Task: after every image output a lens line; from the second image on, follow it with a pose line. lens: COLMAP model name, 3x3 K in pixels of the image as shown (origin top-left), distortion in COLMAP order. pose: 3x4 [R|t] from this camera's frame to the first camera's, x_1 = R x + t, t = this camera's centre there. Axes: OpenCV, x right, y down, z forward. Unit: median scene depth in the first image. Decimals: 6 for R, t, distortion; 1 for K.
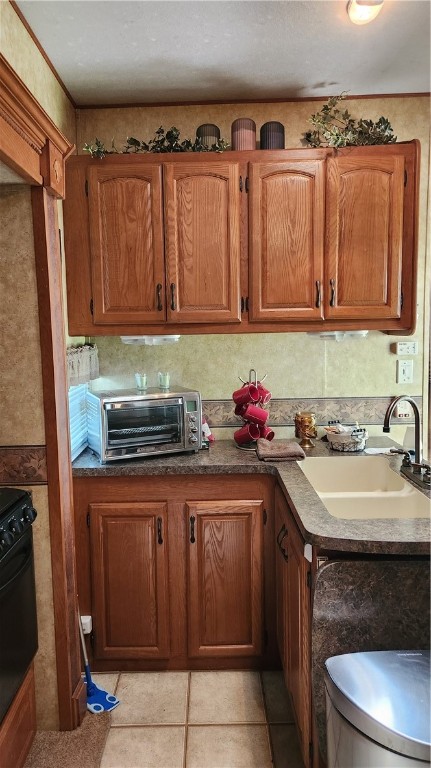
lens RADIAL K [[535.3, 0, 215.5], [0, 535.3, 384.0], [0, 0, 1]] dist [0.032241, 0.000608]
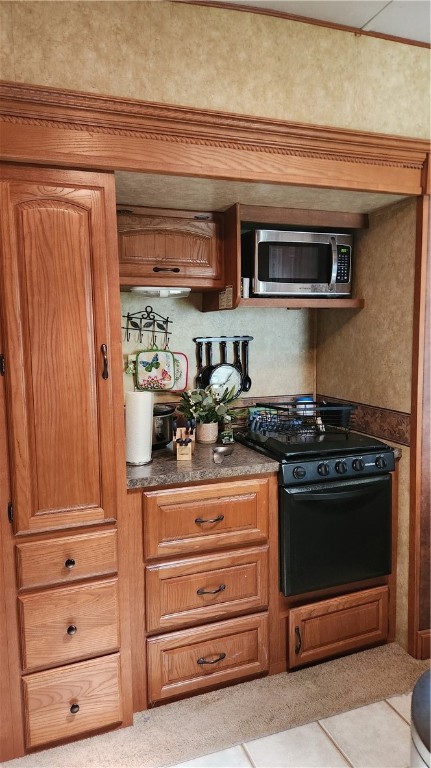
lens RADIAL K [[535.3, 0, 215.5], [0, 535.3, 384.0], [0, 0, 1]] dist [0.032241, 0.000608]
pose [[0.356528, 0.110892, -0.927680, 0.633613], [-0.071810, 0.993246, 0.091132, -0.030616], [0.931521, 0.034125, 0.362083, 0.156239]]
